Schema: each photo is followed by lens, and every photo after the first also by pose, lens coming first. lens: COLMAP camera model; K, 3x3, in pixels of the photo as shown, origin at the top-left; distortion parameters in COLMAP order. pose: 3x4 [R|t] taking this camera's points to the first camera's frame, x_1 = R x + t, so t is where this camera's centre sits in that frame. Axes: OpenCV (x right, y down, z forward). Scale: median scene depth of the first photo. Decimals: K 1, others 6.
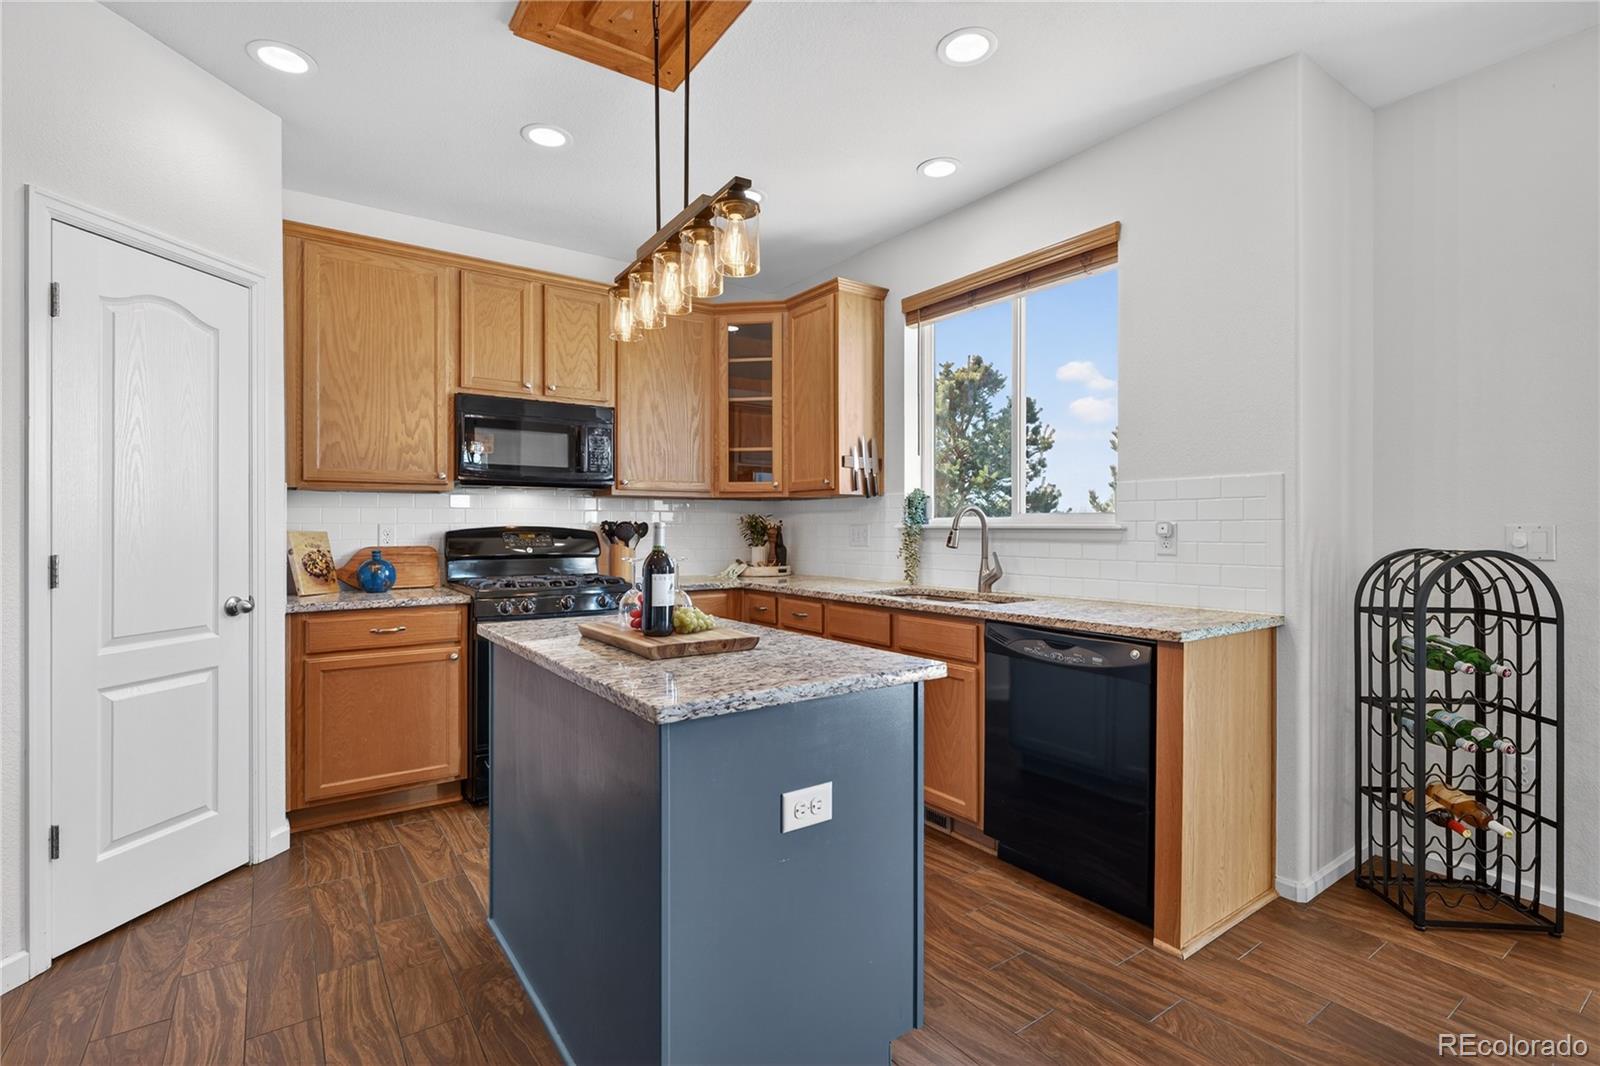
lens RADIAL K [[741.5, 0, 797.5], [0, 741.5, 527.0], [0, 0, 1]] dist [-0.001782, -0.001571]
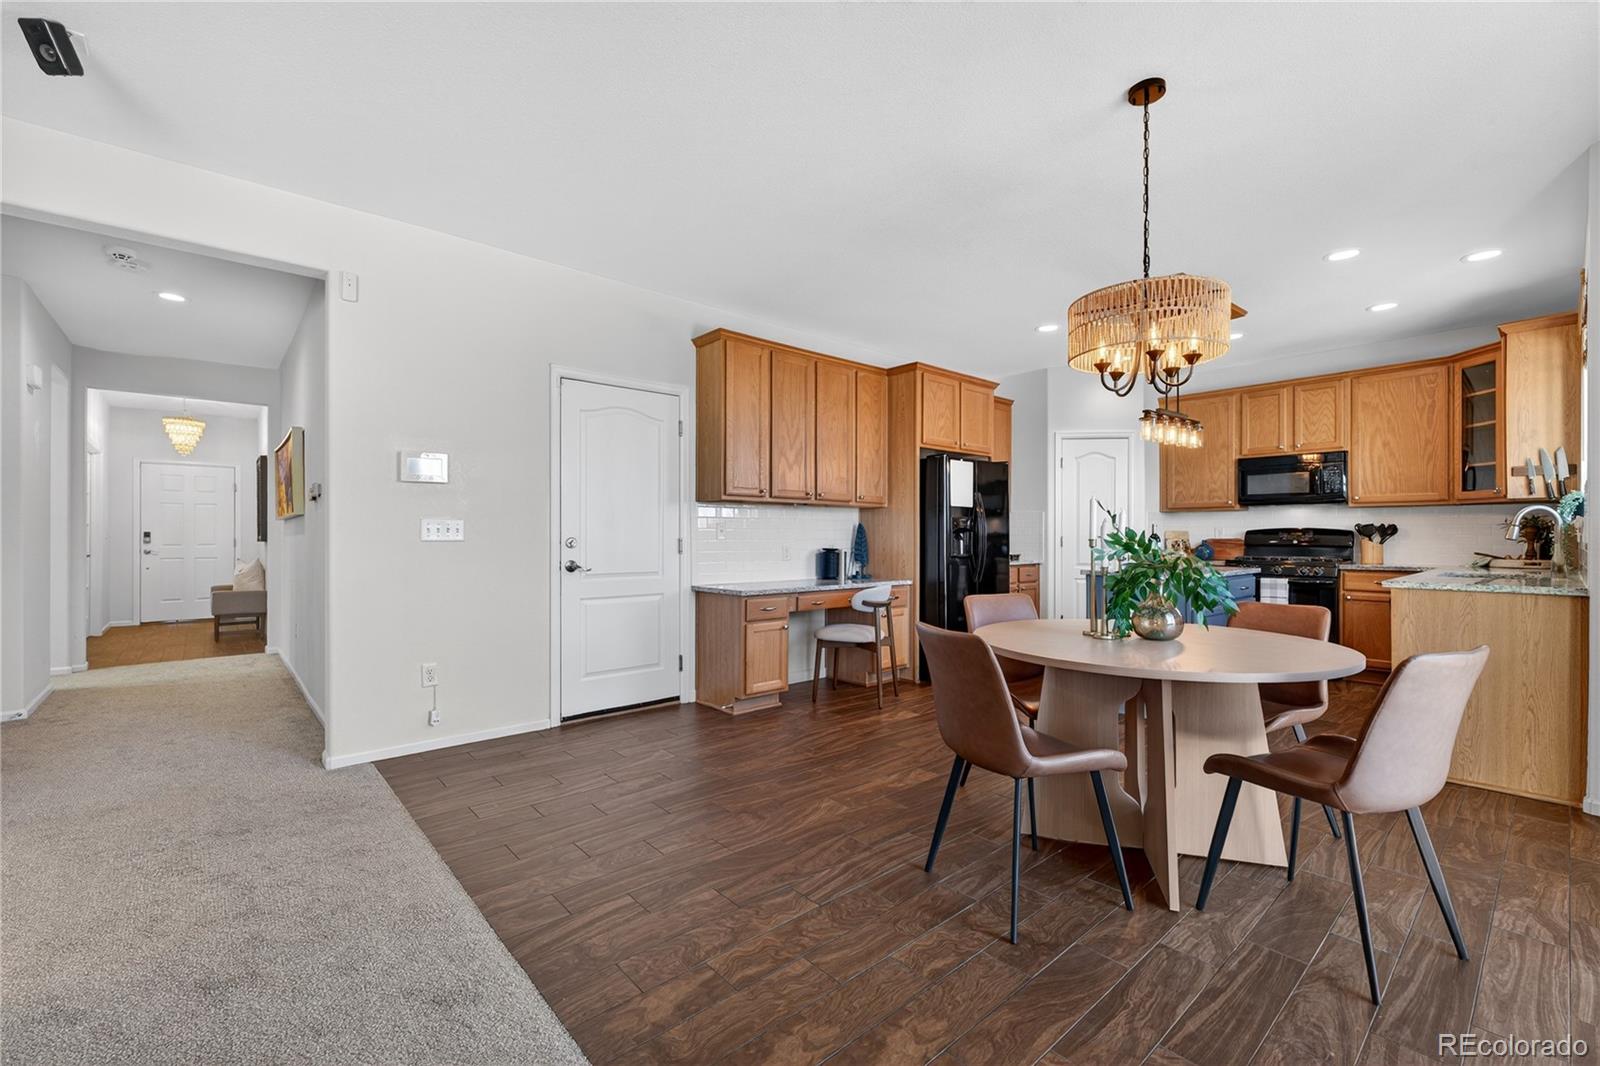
lens RADIAL K [[665.5, 0, 793.3], [0, 665.5, 542.2], [0, 0, 1]] dist [-0.004701, -0.000703]
pose [[0.102808, 0.006856, -0.994678, 1.140909], [-0.000110, 0.999976, 0.006881, 0.023858], [0.994701, -0.000598, 0.102806, -0.327508]]
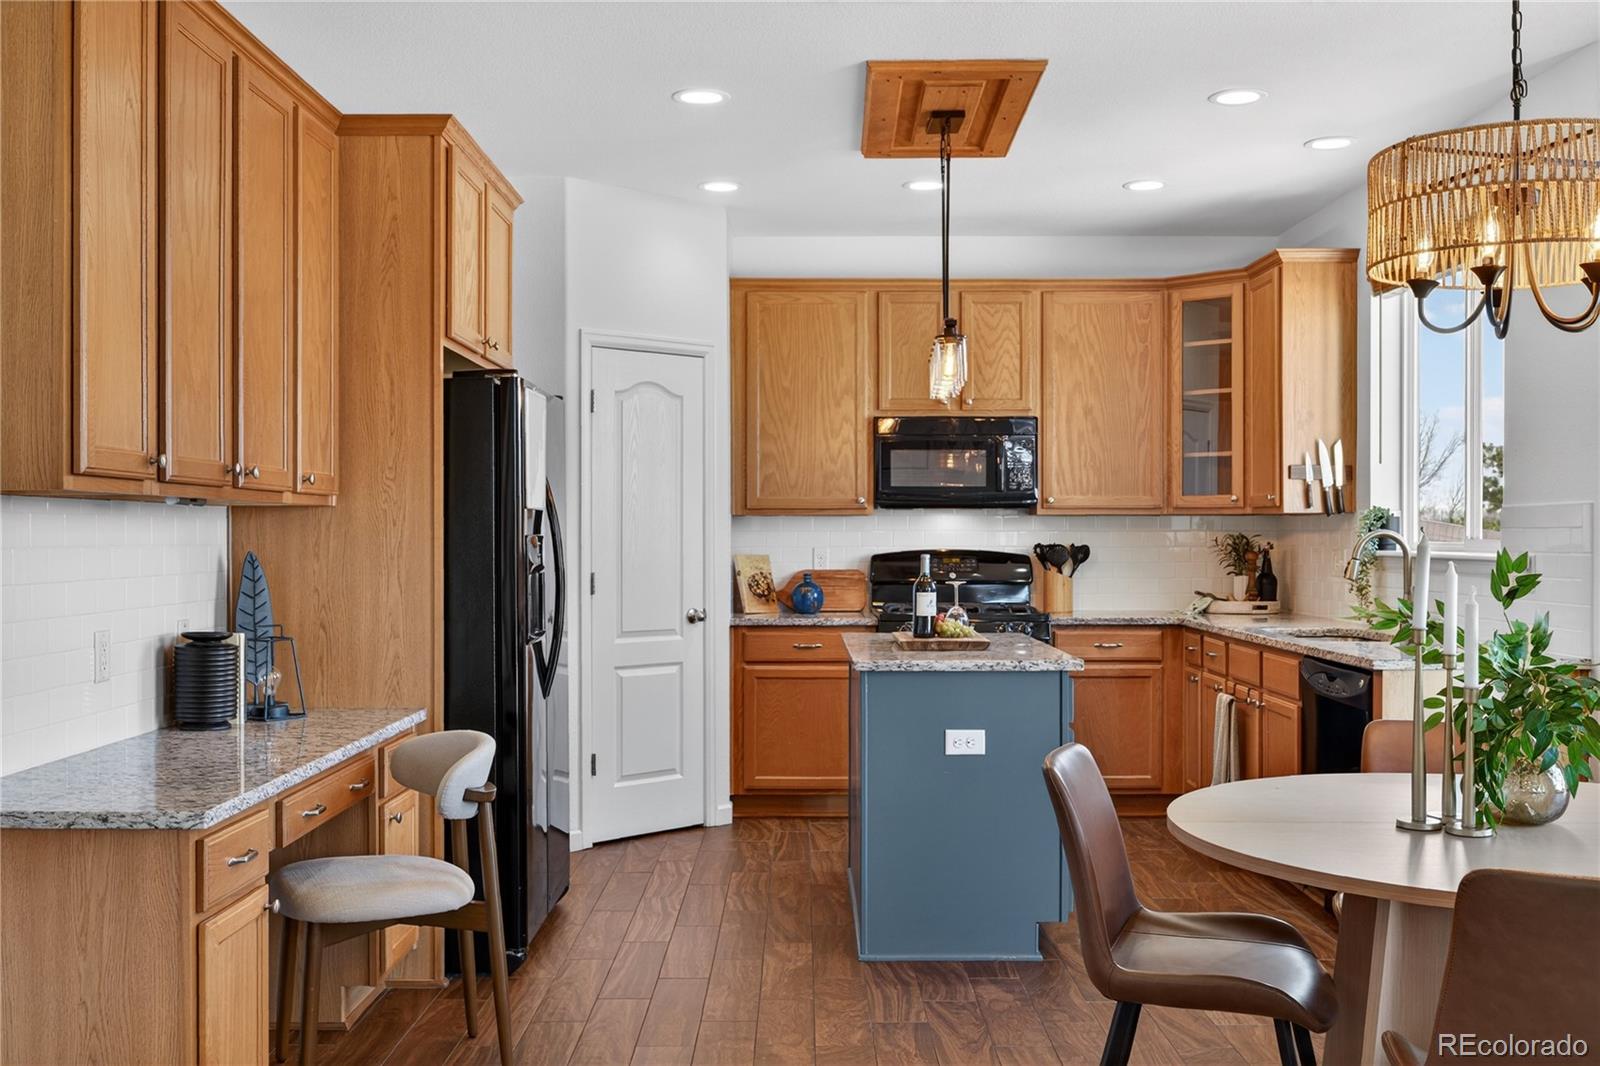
lens RADIAL K [[1540.1, 0, 799.9], [0, 1540.1, 540.9], [0, 0, 1]] dist [-0.027402, 0.000000]
pose [[0.816595, 0.002963, -0.577203, 0.661221], [0.000746, 0.999981, 0.006189, -0.026407], [0.577210, -0.005484, 0.816577, -0.759950]]
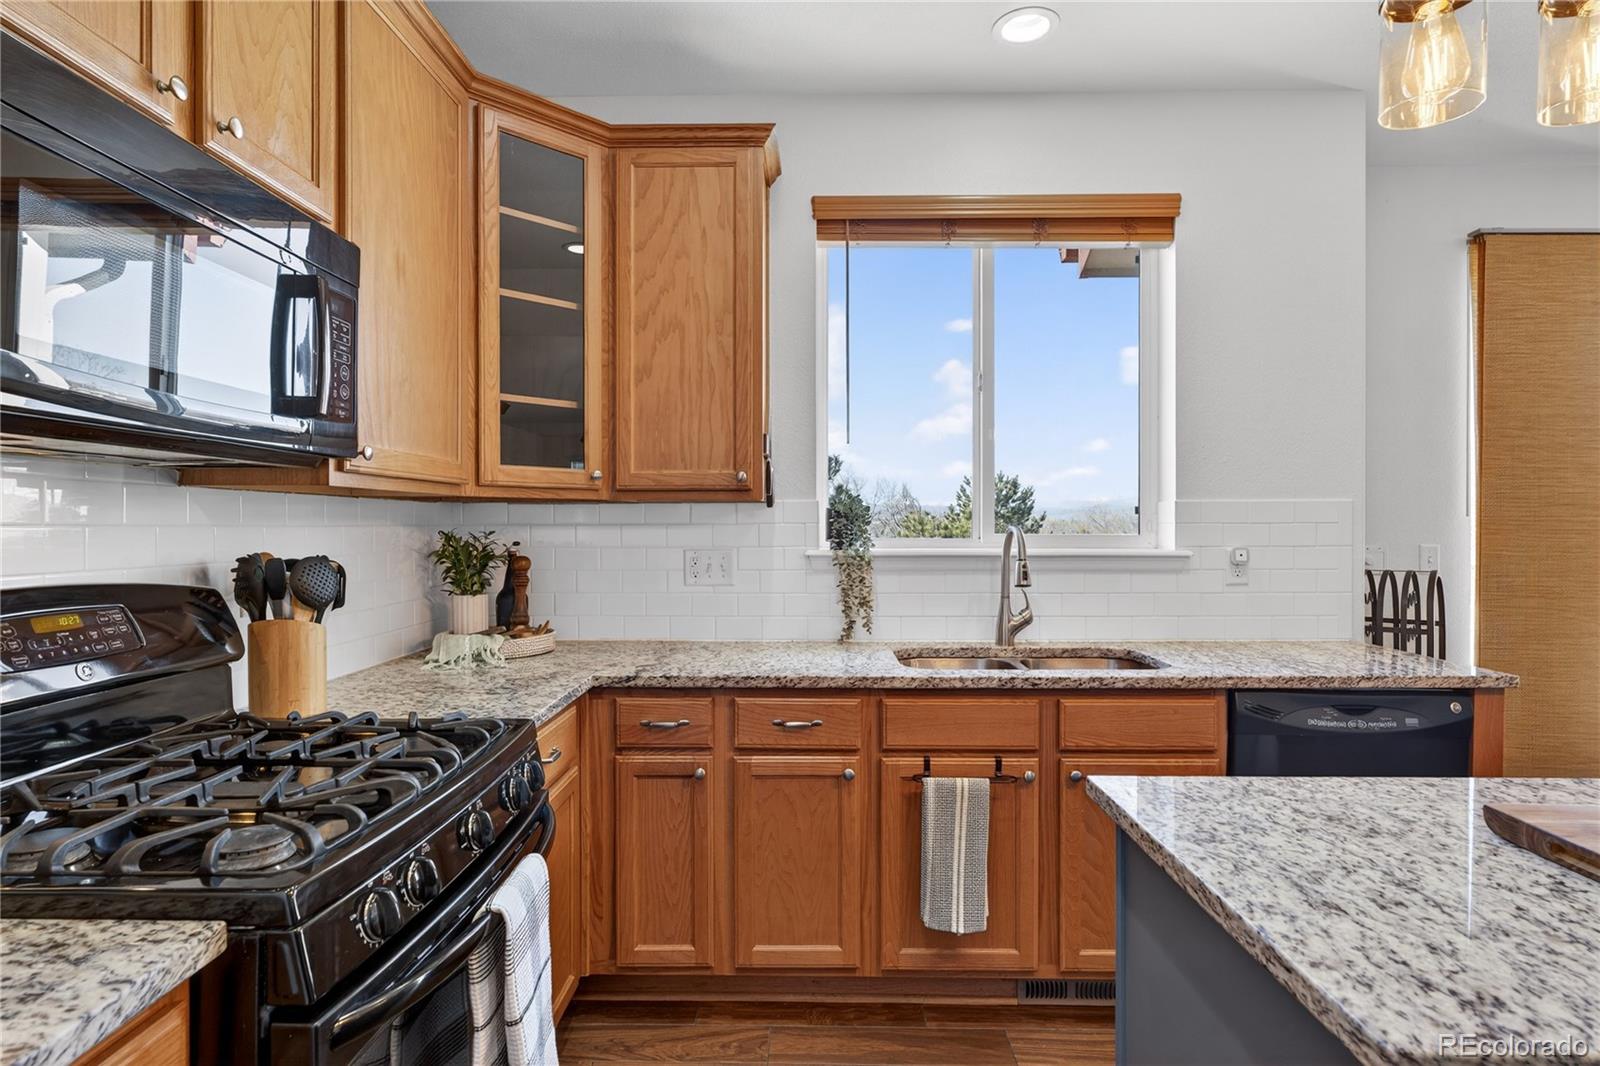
lens RADIAL K [[829.9, 0, 783.6], [0, 829.9, 527.0], [0, 0, 1]] dist [-0.010990, 0.000341]
pose [[0.598898, -0.002050, 0.800823, -0.500144], [0.000988, 0.999998, 0.001821, -0.027104], [-0.800825, -0.000300, 0.598898, 0.663654]]
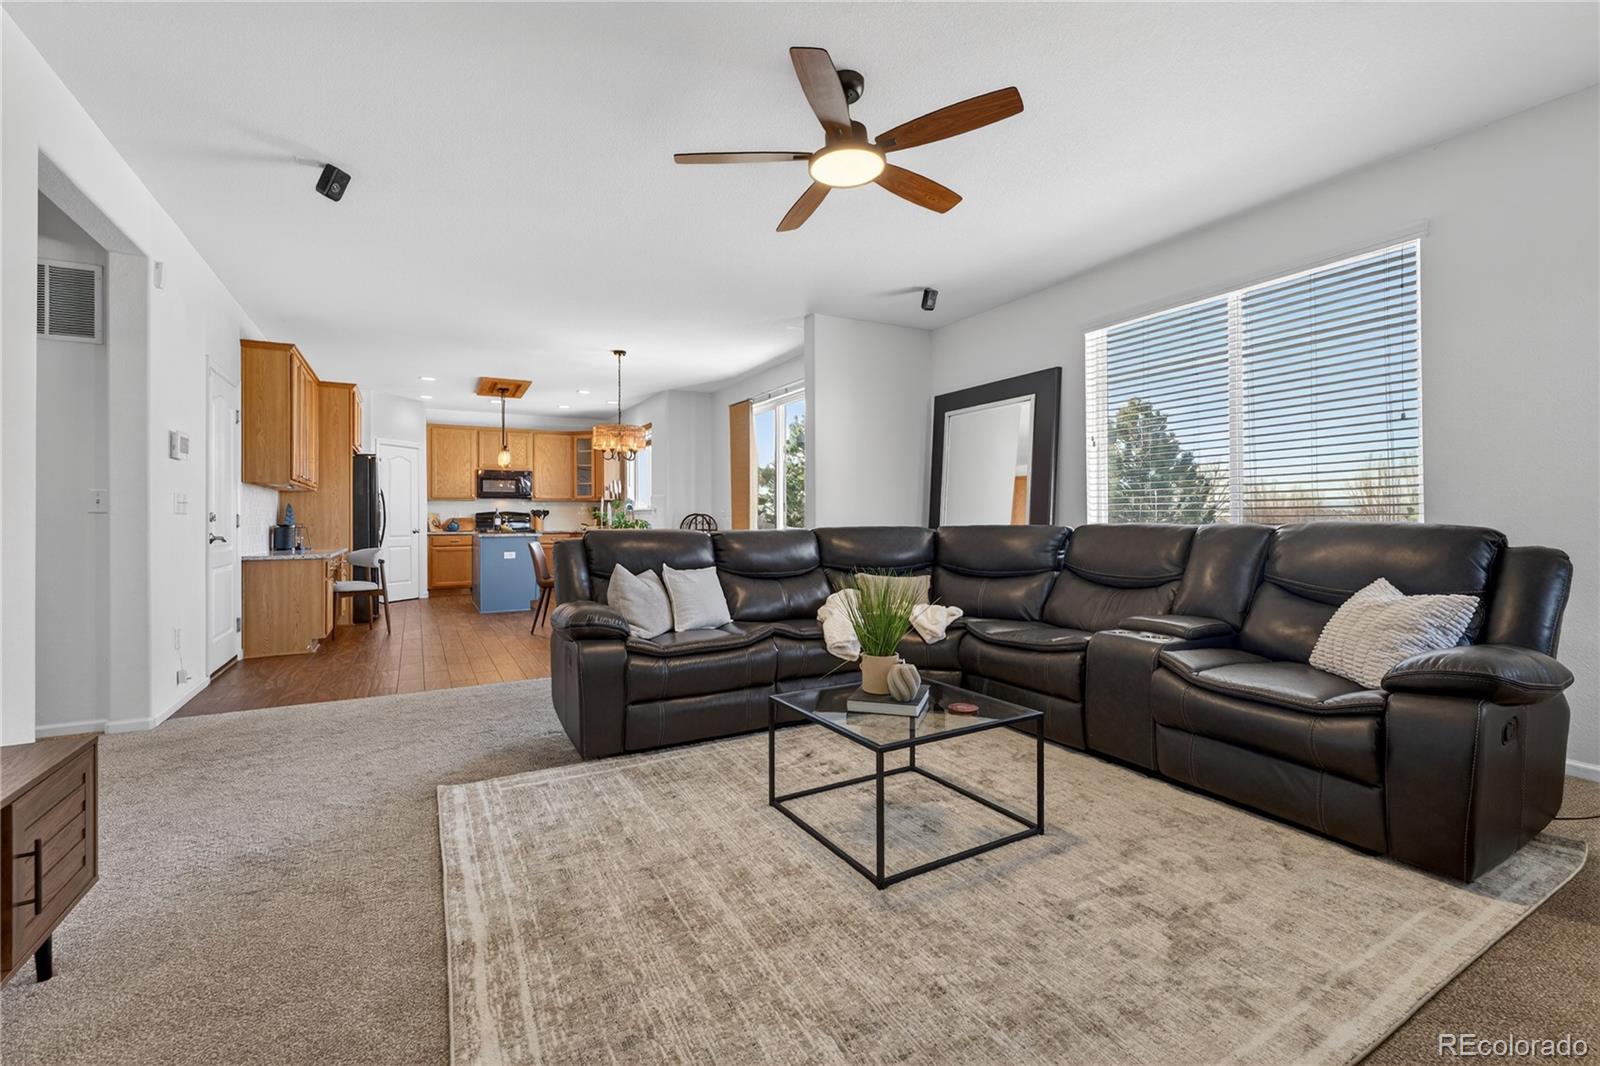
lens RADIAL K [[665.5, 0, 803.1], [0, 665.5, 519.3], [0, 0, 1]] dist [-0.004701, -0.000703]
pose [[0.996236, -0.004617, -0.086555, 1.191270], [0.004608, 0.999989, -0.000308, 0.041340], [0.086556, -0.000092, 0.996247, -1.741625]]
